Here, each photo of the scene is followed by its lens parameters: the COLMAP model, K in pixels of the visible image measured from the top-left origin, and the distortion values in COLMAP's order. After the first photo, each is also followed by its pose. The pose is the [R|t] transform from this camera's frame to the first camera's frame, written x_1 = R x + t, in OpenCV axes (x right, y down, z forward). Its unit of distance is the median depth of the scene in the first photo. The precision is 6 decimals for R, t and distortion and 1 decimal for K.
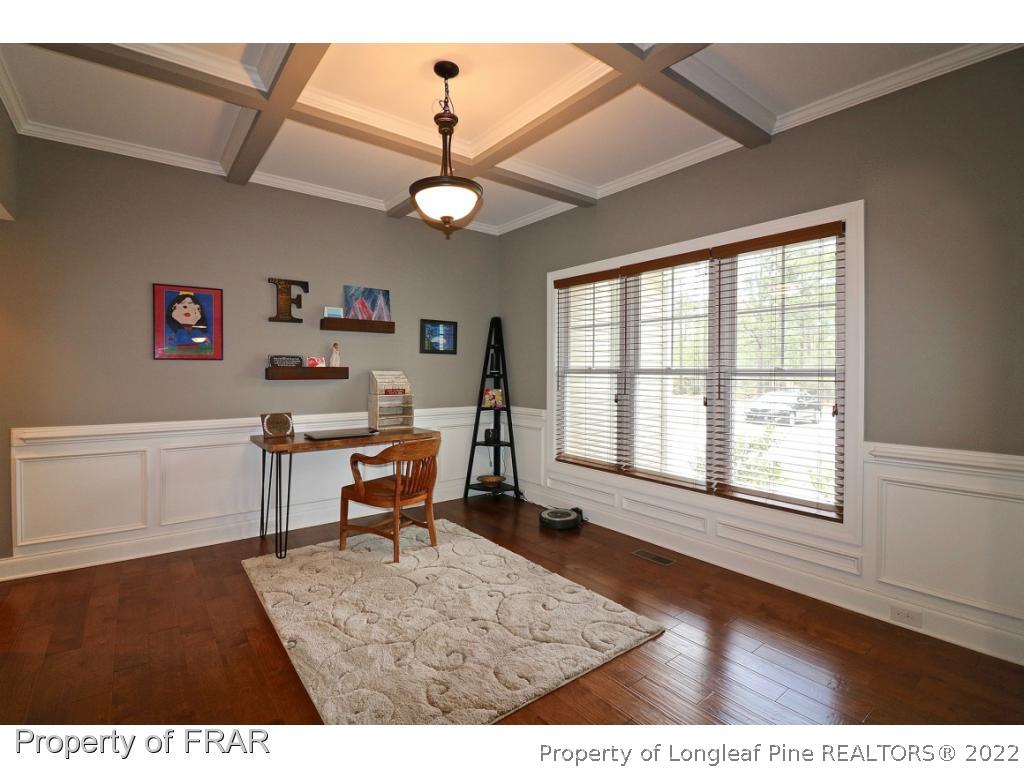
lens RADIAL K [[476.0, 0, 496.0], [0, 476.0, 369.8], [0, 0, 1]] dist [-0.000306, -0.011788]
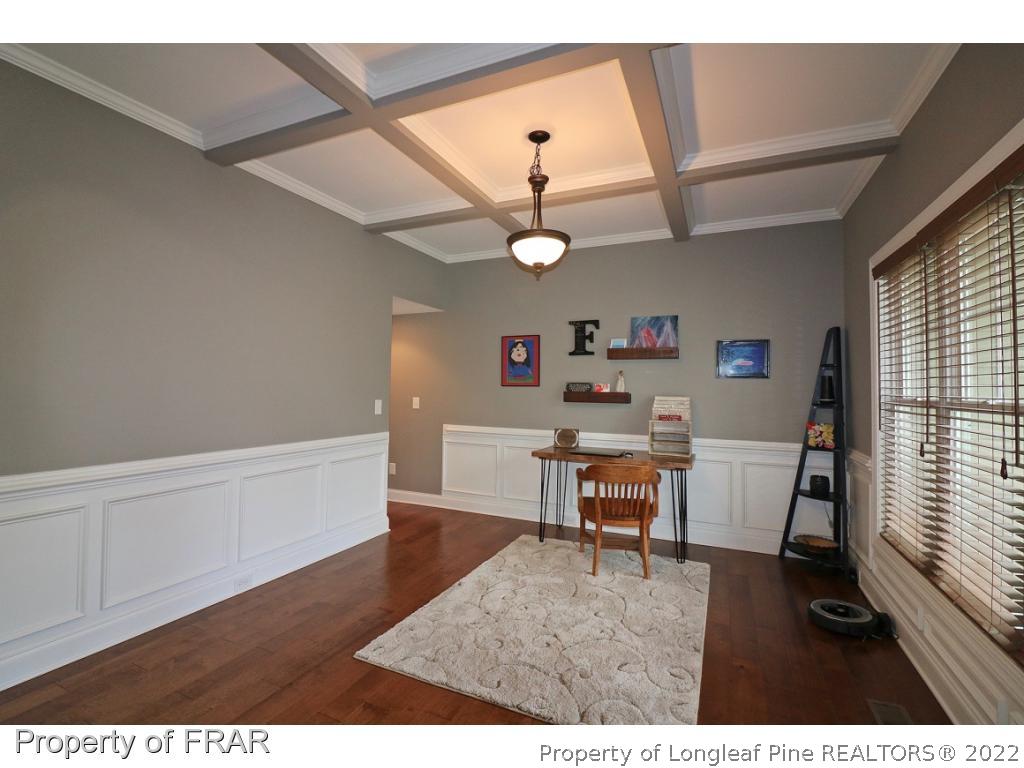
lens RADIAL K [[476.0, 0, 509.8], [0, 476.0, 366.2], [0, 0, 1]] dist [-0.000306, -0.011788]
pose [[0.473006, -0.039053, -0.880193, 0.563108], [-0.012133, 0.998634, -0.050828, -0.007574], [0.880976, 0.034721, 0.471886, 0.265997]]
